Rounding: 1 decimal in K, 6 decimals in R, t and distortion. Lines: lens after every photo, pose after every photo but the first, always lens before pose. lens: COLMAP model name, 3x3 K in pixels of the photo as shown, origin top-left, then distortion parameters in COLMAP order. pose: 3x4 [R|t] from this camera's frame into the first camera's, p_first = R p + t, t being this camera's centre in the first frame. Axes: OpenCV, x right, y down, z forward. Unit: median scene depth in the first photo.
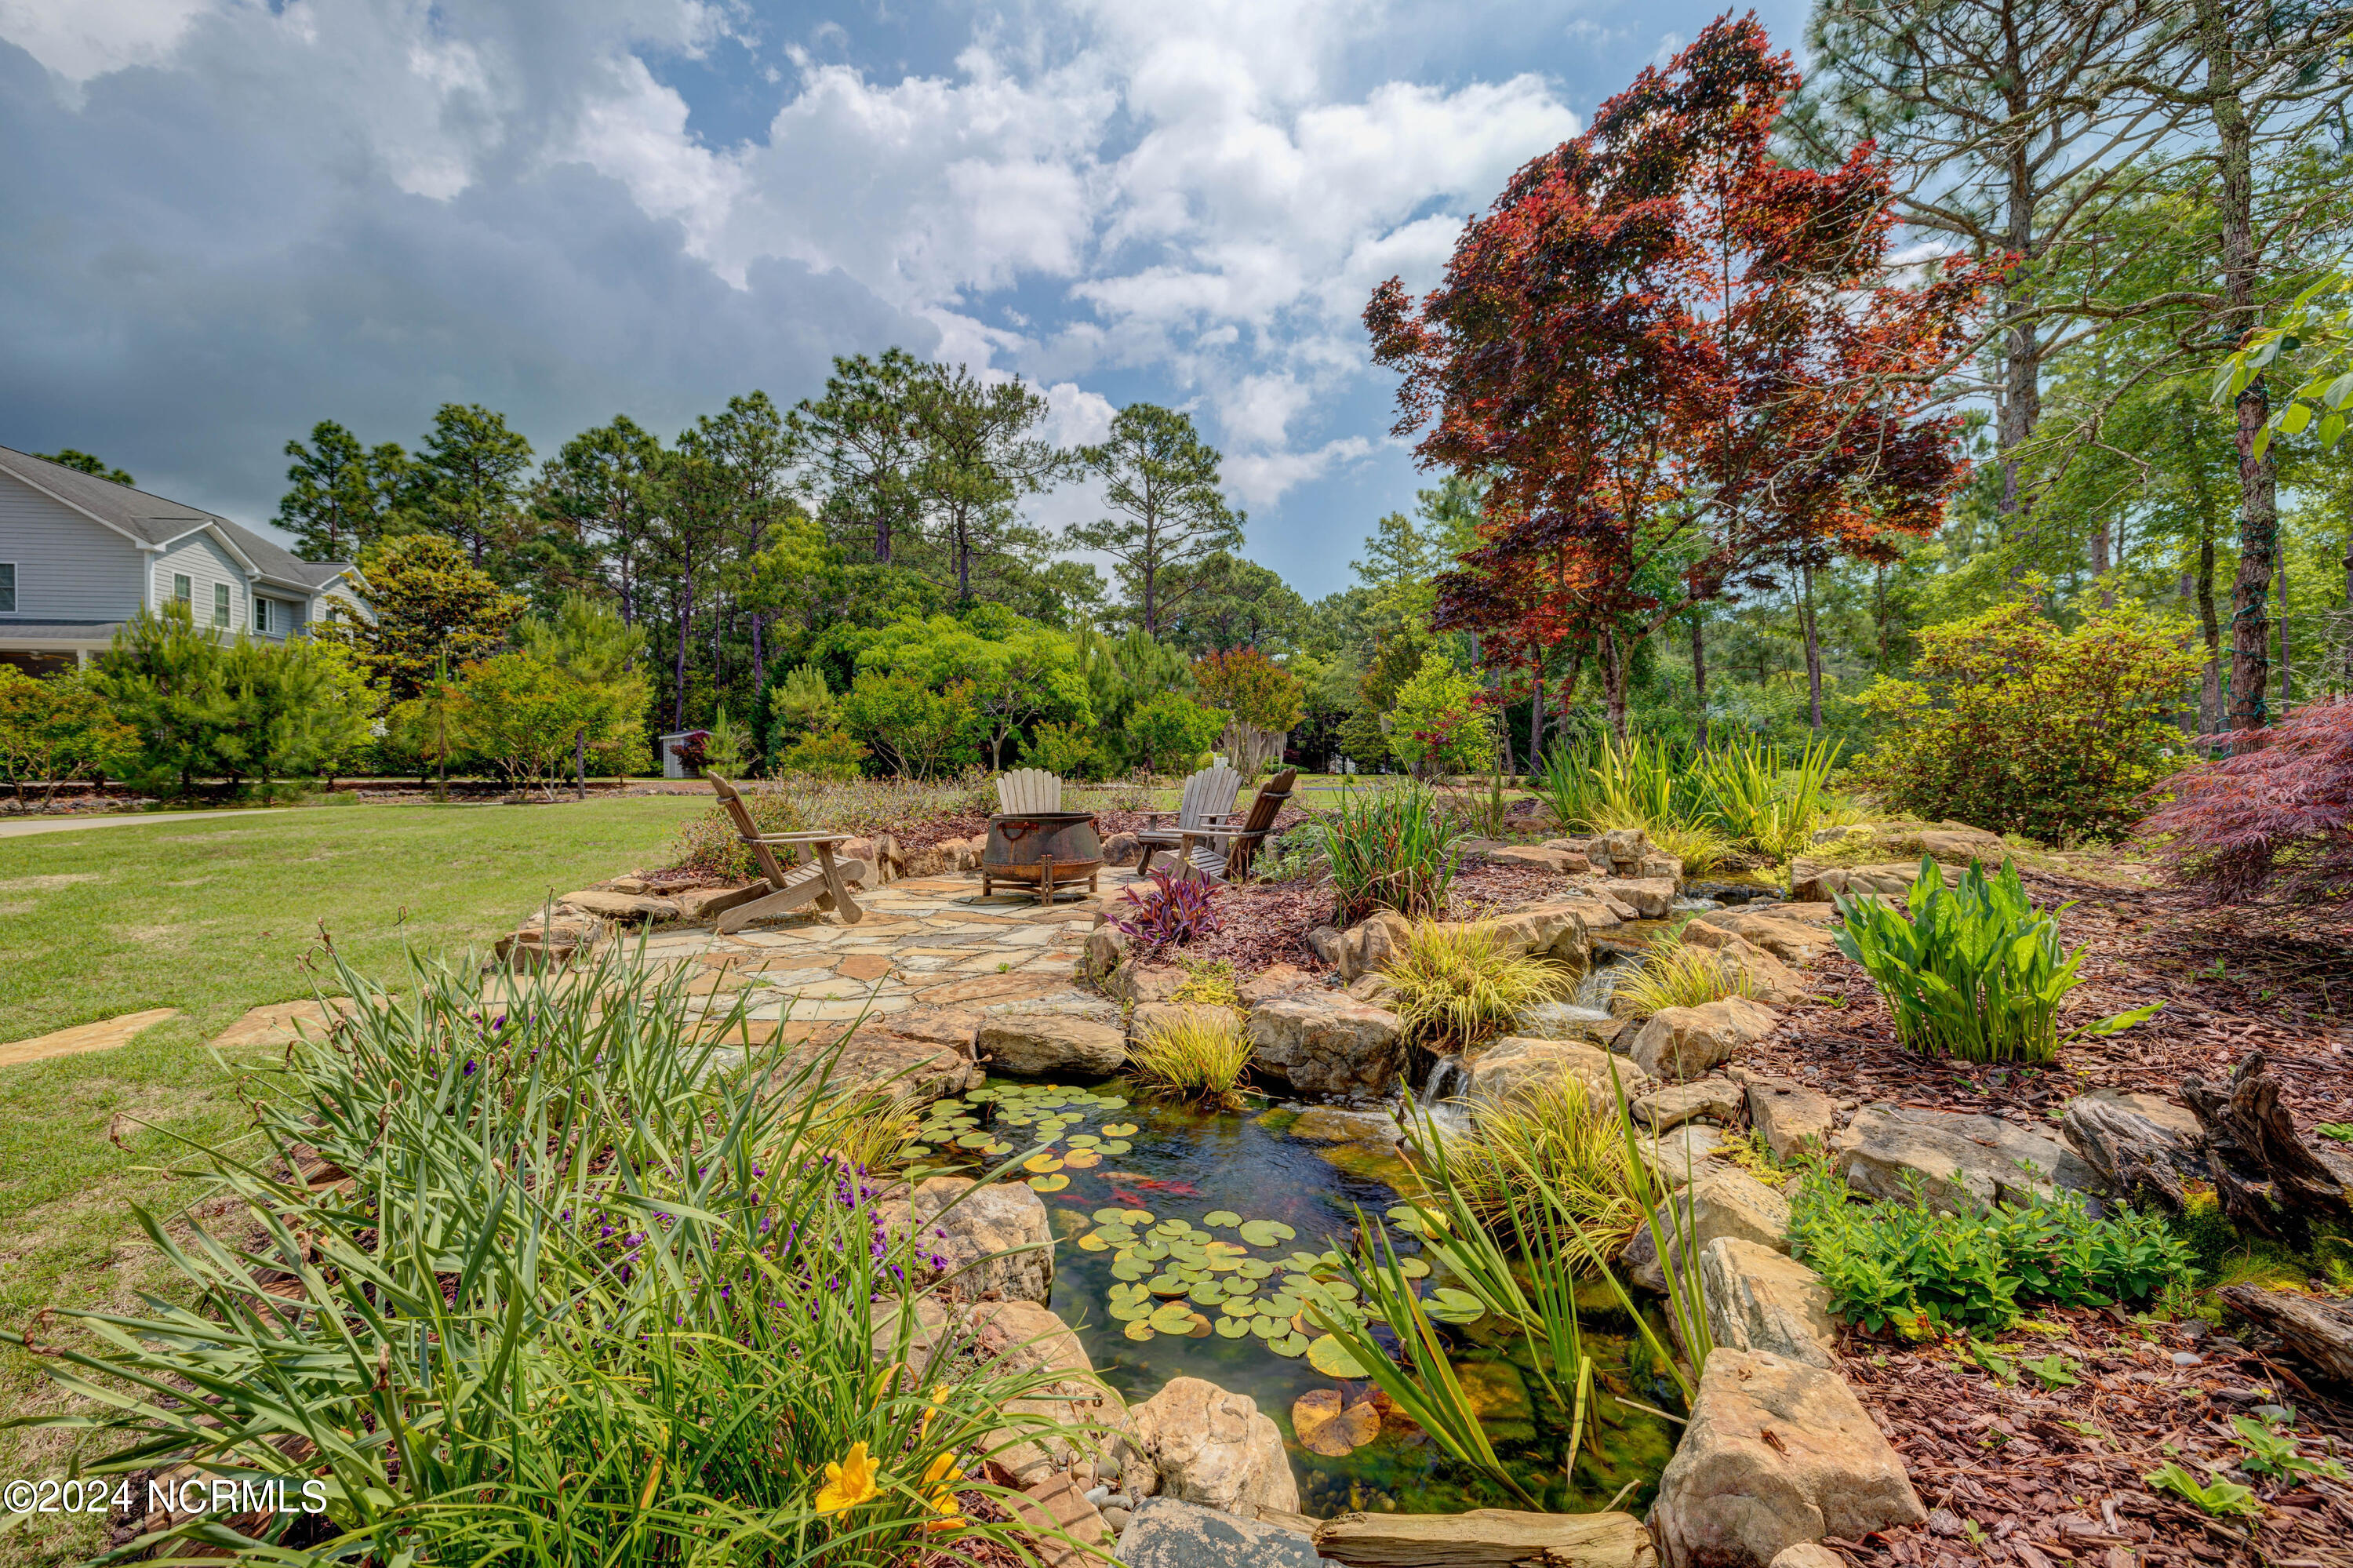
lens RADIAL K [[1050.2, 0, 1201.5], [0, 1050.2, 779.0], [0, 0, 1]] dist [0.001408, 0.000584]
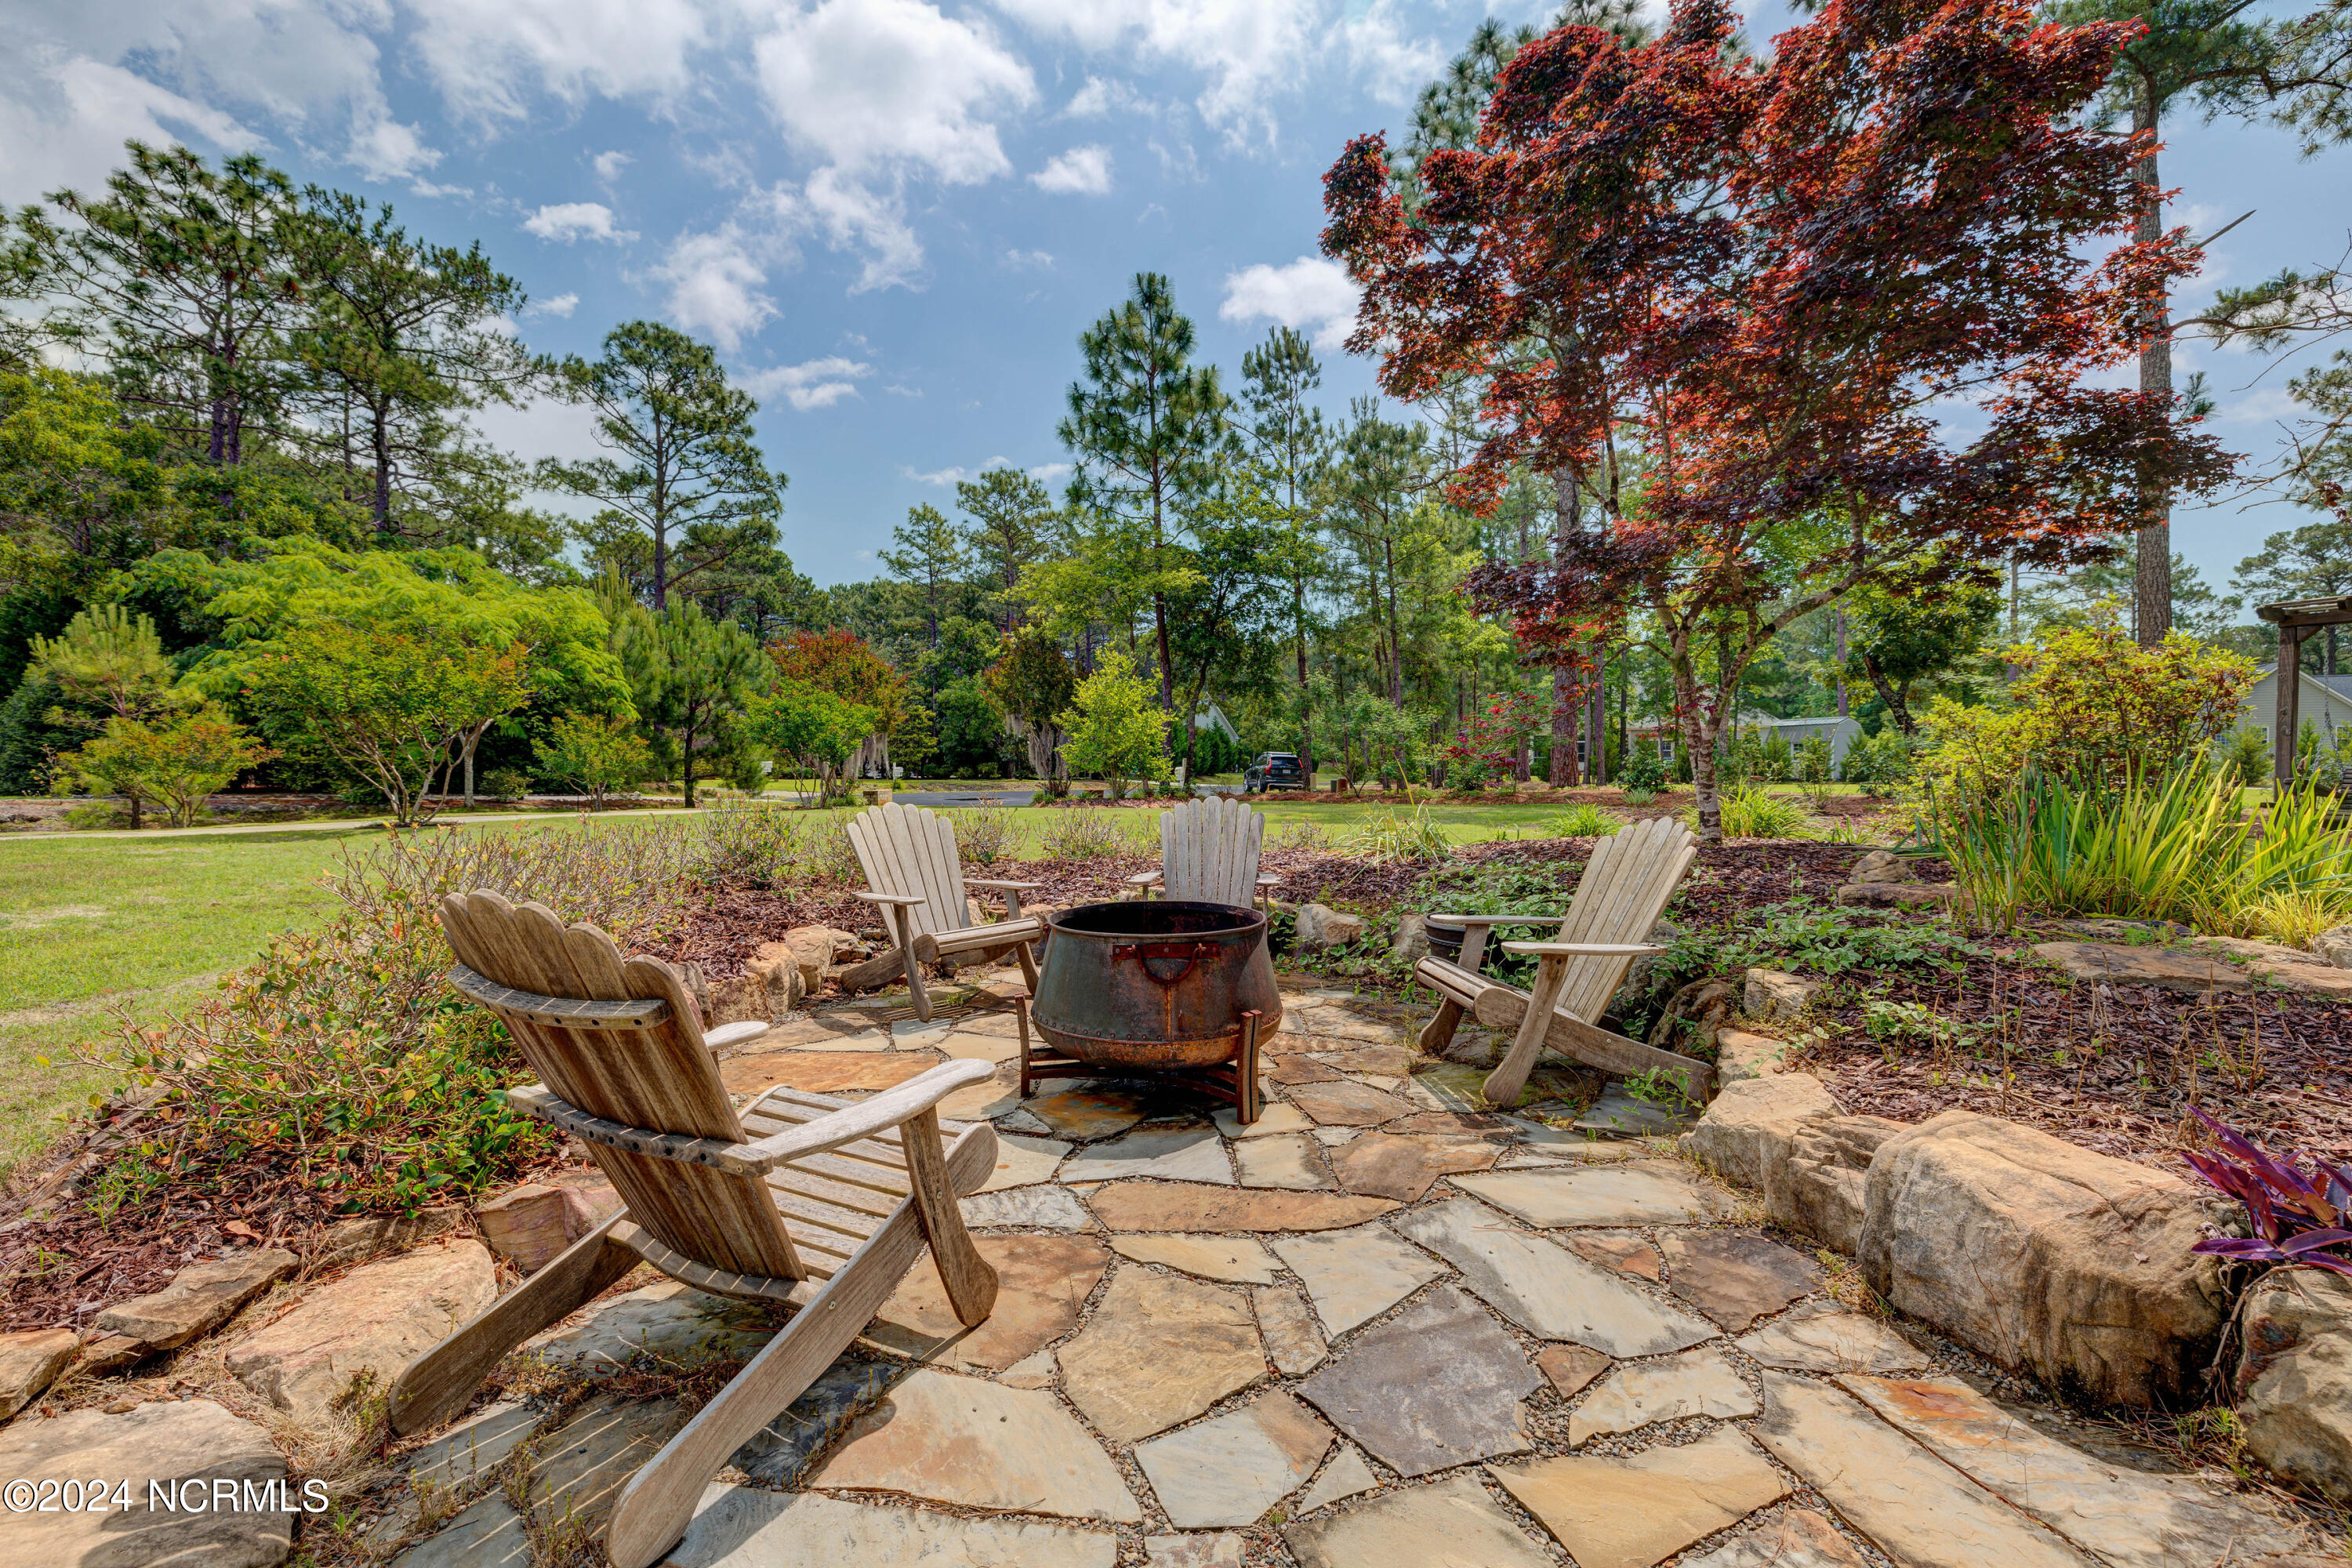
lens RADIAL K [[988.0, 0, 1159.9], [0, 988.0, 779.1], [0, 0, 1]] dist [-0.000494, 0.000313]
pose [[0.869324, -0.002752, 0.494235, -0.094125], [0.002281, 0.999996, 0.001556, -0.006439], [-0.494237, -0.000226, 0.869327, 0.147395]]
